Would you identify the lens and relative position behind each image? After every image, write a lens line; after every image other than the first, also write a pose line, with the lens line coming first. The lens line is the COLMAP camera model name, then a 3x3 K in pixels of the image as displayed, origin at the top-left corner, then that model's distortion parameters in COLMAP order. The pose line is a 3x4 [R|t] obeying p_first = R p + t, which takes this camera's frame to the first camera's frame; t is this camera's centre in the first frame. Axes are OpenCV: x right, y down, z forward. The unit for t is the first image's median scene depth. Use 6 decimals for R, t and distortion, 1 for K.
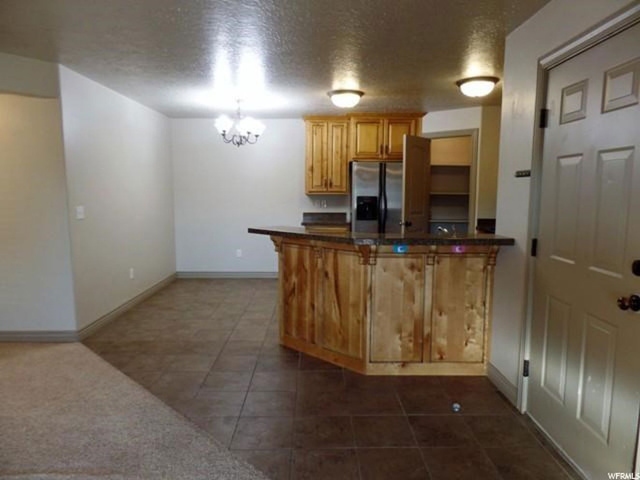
lens RADIAL K [[441.7, 0, 320.0], [0, 441.7, 240.0], [0, 0, 1]] dist [0.000607, 0.000360]
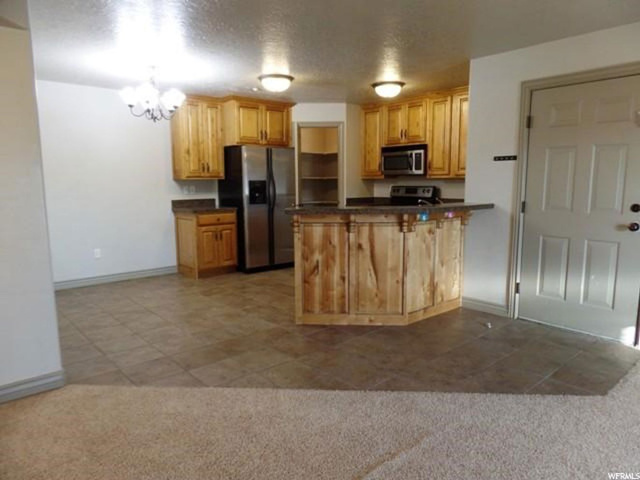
lens RADIAL K [[441.7, 0, 320.0], [0, 441.7, 240.0], [0, 0, 1]] dist [0.000607, 0.000360]
pose [[0.759419, -0.096307, 0.643434, -0.736223], [0.082622, 0.995252, 0.051450, -0.003898], [-0.645334, 0.014090, 0.763771, 0.210514]]
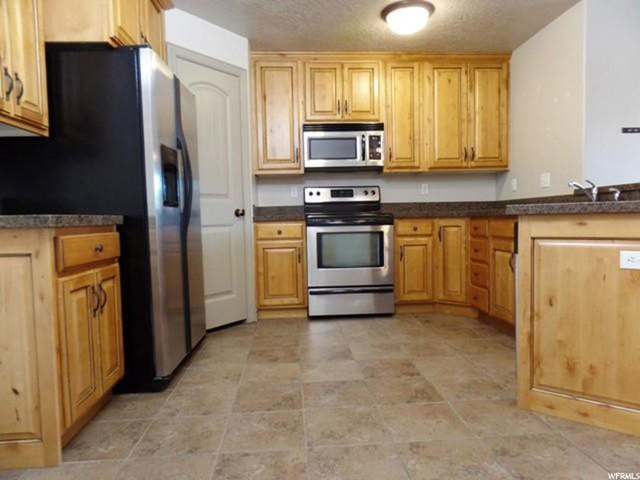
lens RADIAL K [[441.7, 0, 320.0], [0, 441.7, 240.0], [0, 0, 1]] dist [0.000607, 0.000360]
pose [[-0.064930, -0.052661, 0.996499, -0.505141], [0.133078, 0.989230, 0.060948, -0.033553], [-0.988976, 0.136570, -0.057223, 1.460494]]
